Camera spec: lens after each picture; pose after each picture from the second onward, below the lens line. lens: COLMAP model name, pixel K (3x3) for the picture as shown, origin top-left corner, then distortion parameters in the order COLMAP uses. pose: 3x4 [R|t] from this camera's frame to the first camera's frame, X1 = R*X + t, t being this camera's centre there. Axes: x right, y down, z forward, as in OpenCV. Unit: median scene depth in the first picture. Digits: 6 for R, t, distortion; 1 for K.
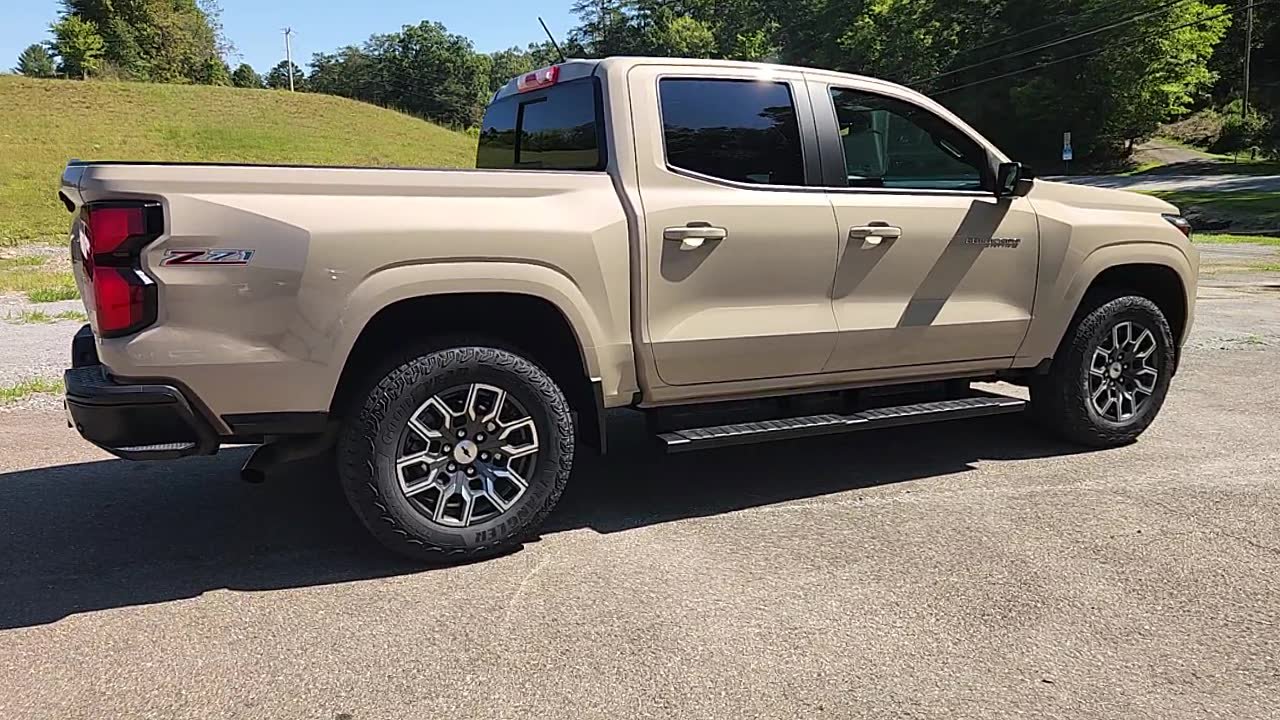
lens RADIAL K [[970.9, 0, 631.1], [0, 970.9, 374.6], [0, 0, 1]] dist [0.085672, -0.088454]
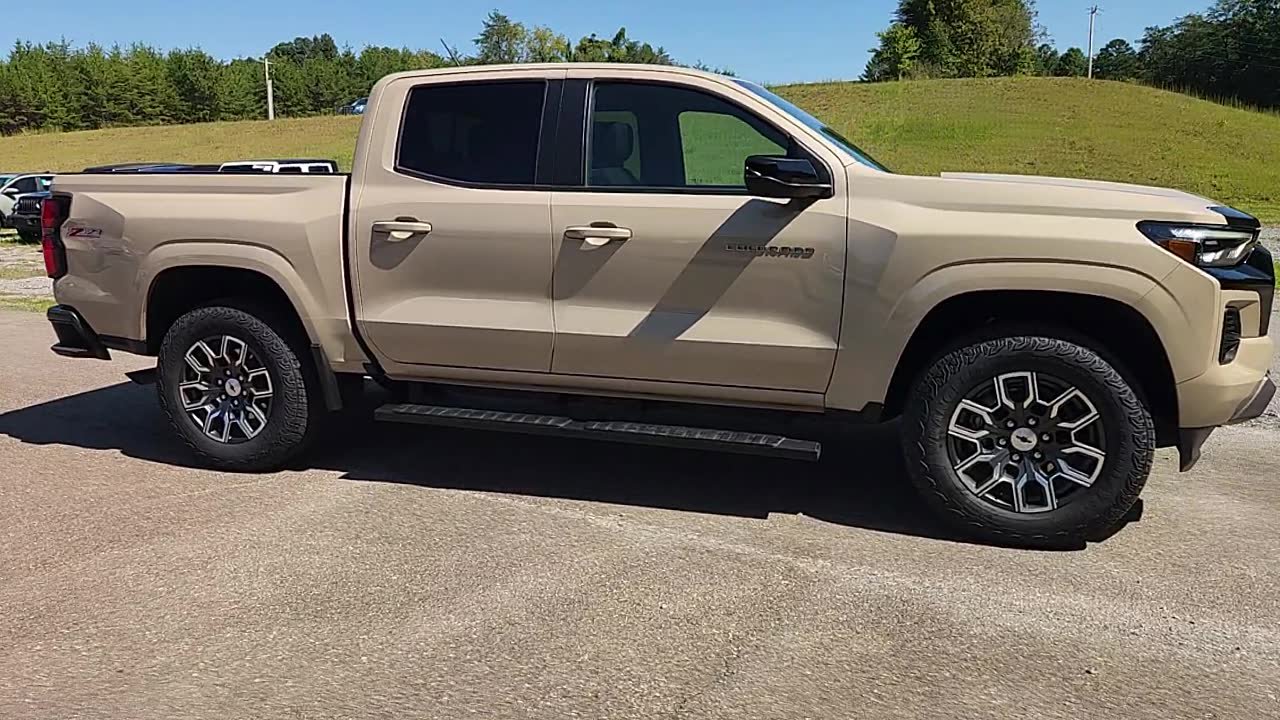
lens RADIAL K [[968.2, 0, 613.2], [0, 968.2, 357.5], [0, 0, 1]] dist [0.093602, -0.100651]
pose [[0.700930, 0.120656, -0.702951, 0.845042], [-0.123431, 0.991237, 0.047061, -0.065214], [0.702469, 0.053779, 0.709680, 0.317378]]
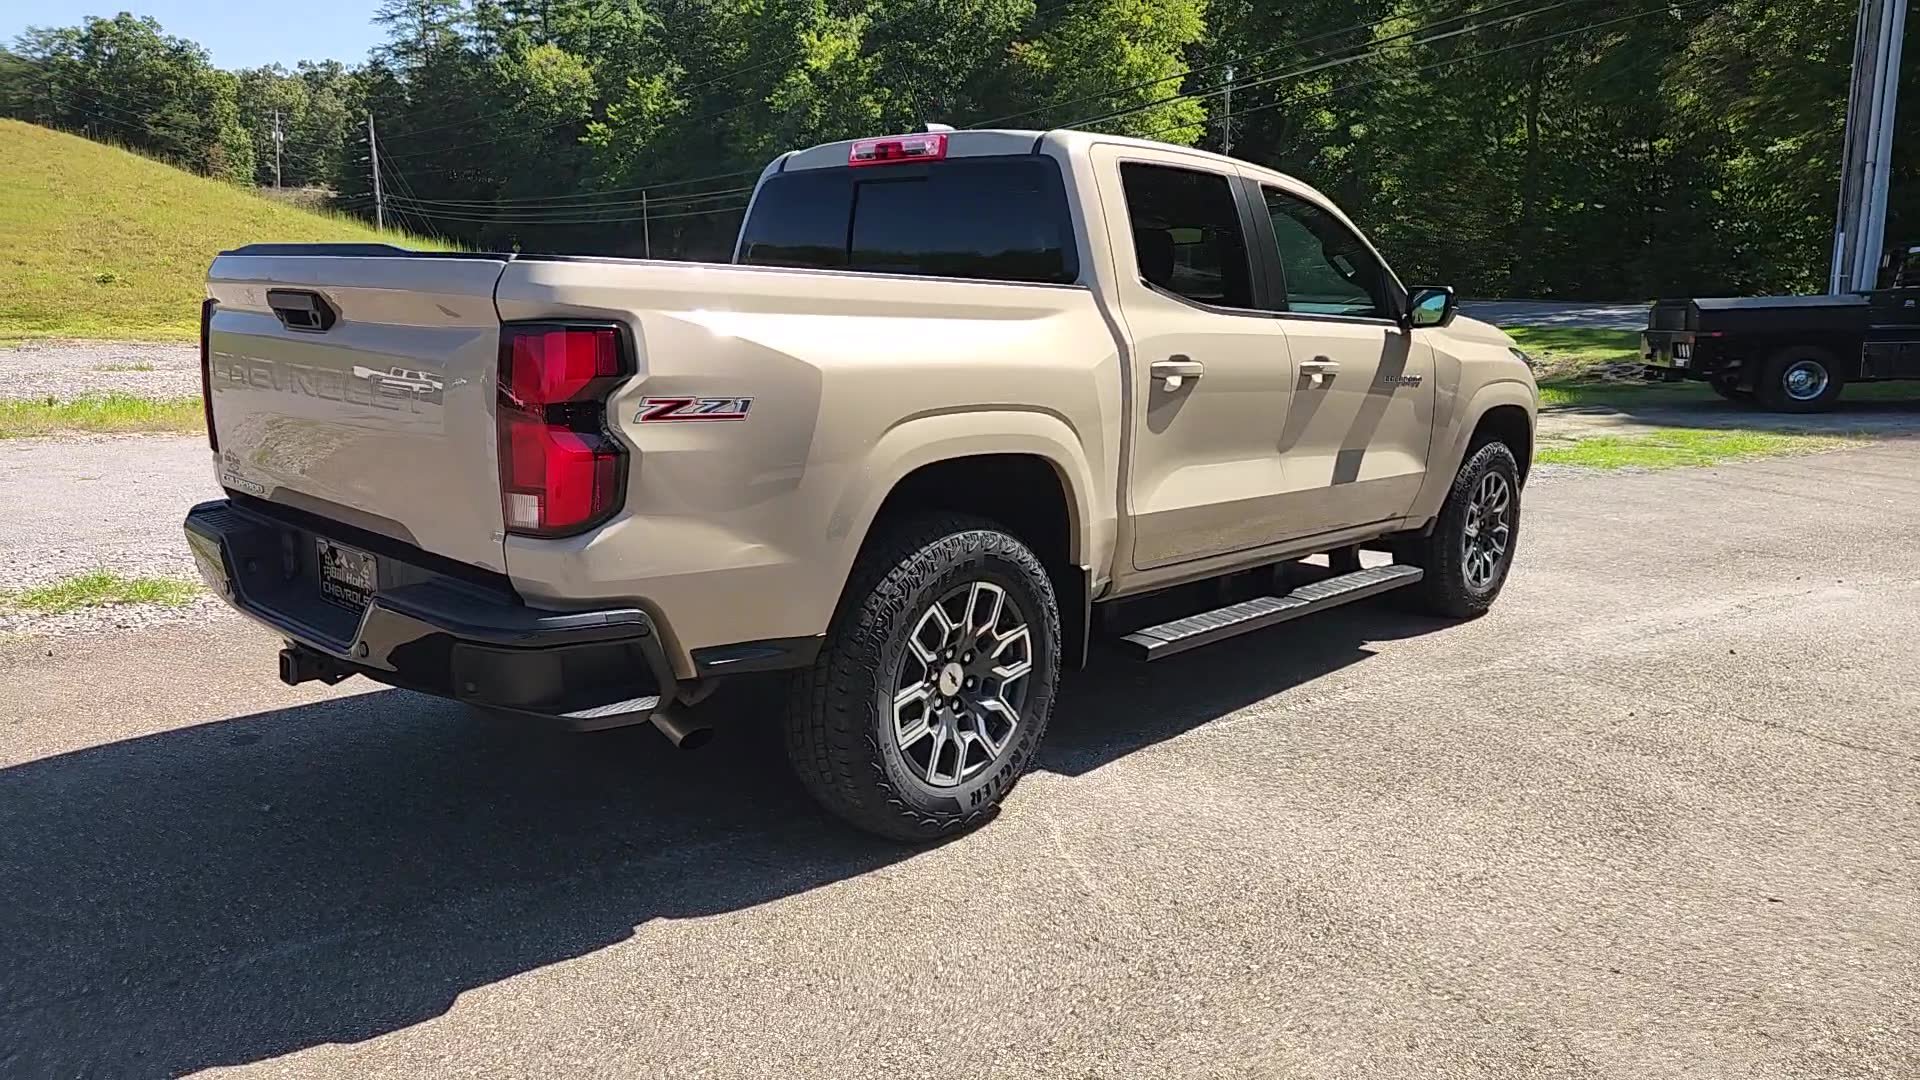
lens RADIAL K [[1284.3, 0, 940.2], [0, 1284.3, 532.4], [0, 0, 1]] dist [0.069081, -0.062244]
pose [[0.939793, -0.033402, 0.340109, -0.371573], [0.033978, 0.999413, 0.004264, -0.023460], [-0.340052, 0.007549, 0.940376, 0.095374]]
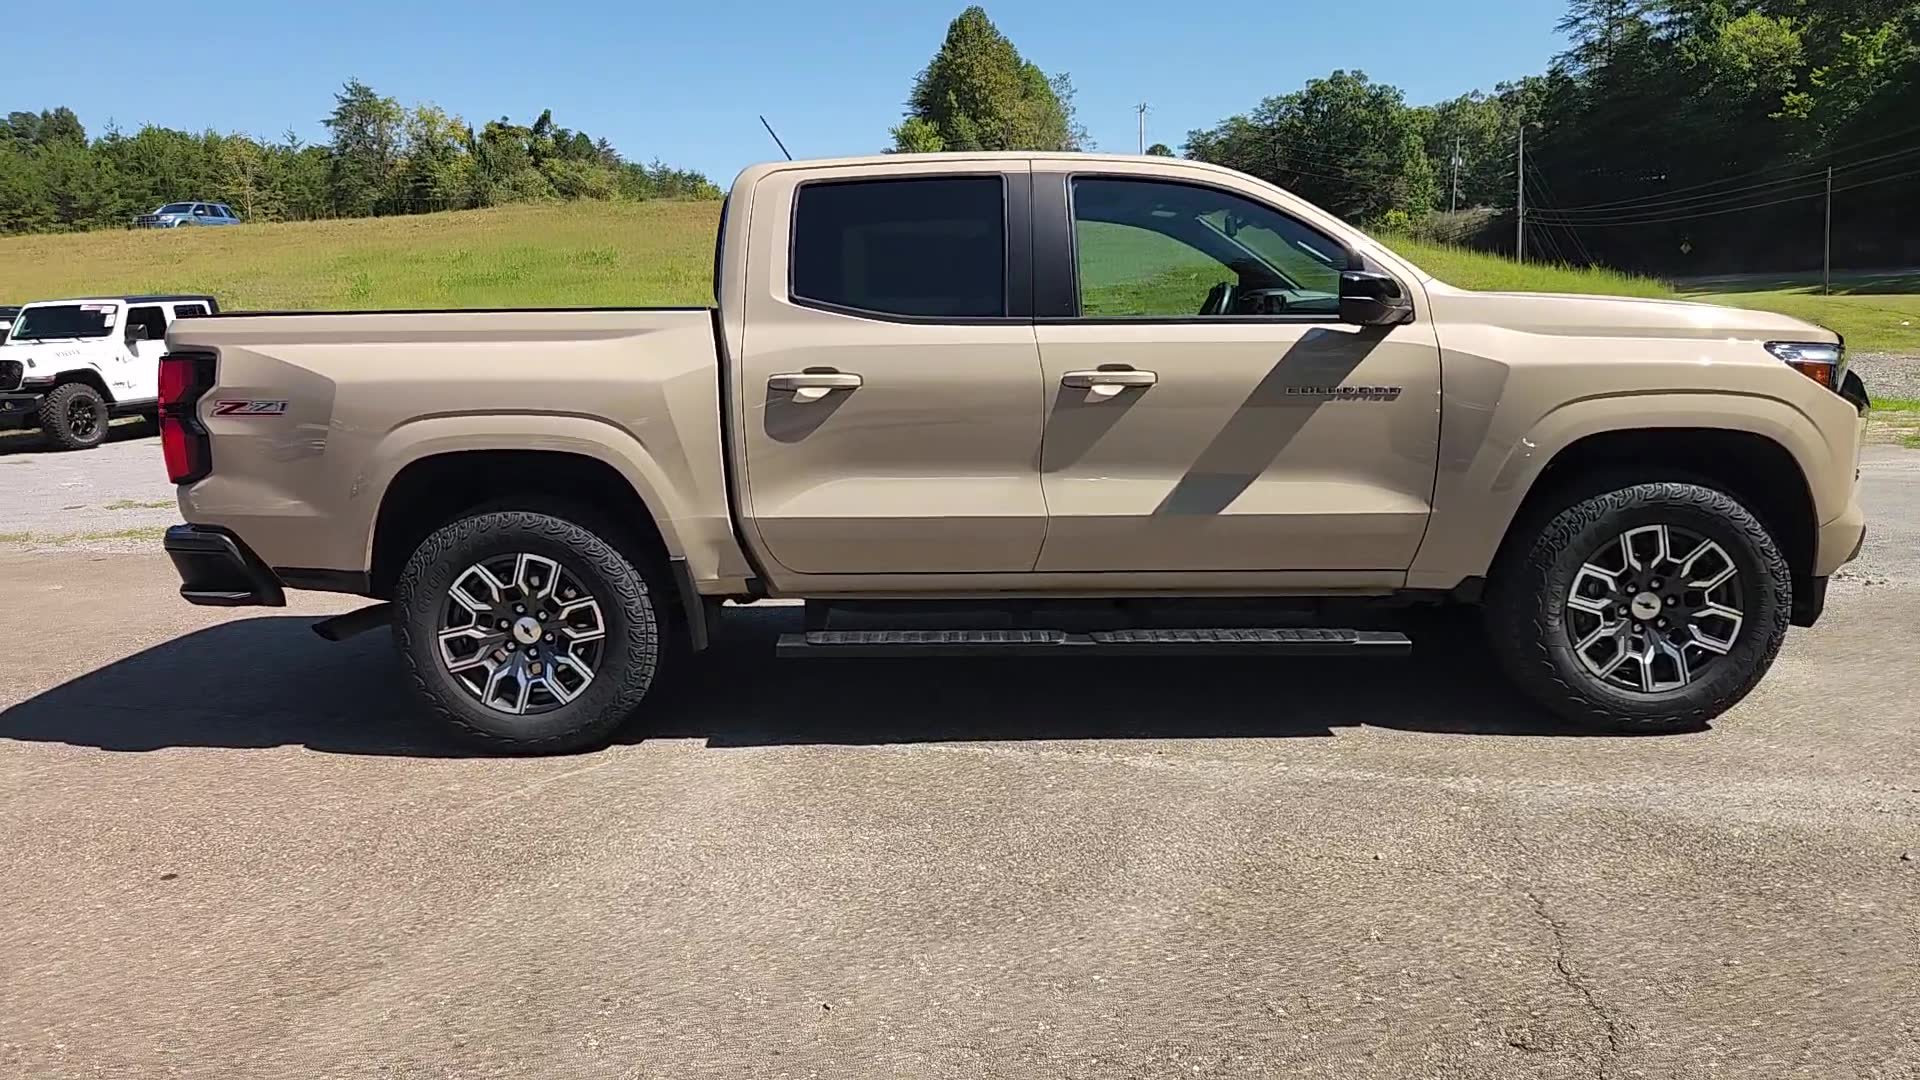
lens RADIAL K [[1285.0, 0, 928.7], [0, 1285.0, 552.1], [0, 0, 1]] dist [0.066572, -0.056991]
pose [[0.875661, 0.064202, -0.478640, 0.532460], [-0.062231, 0.997861, 0.019998, -0.028089], [0.478900, 0.012275, 0.877783, 0.110890]]
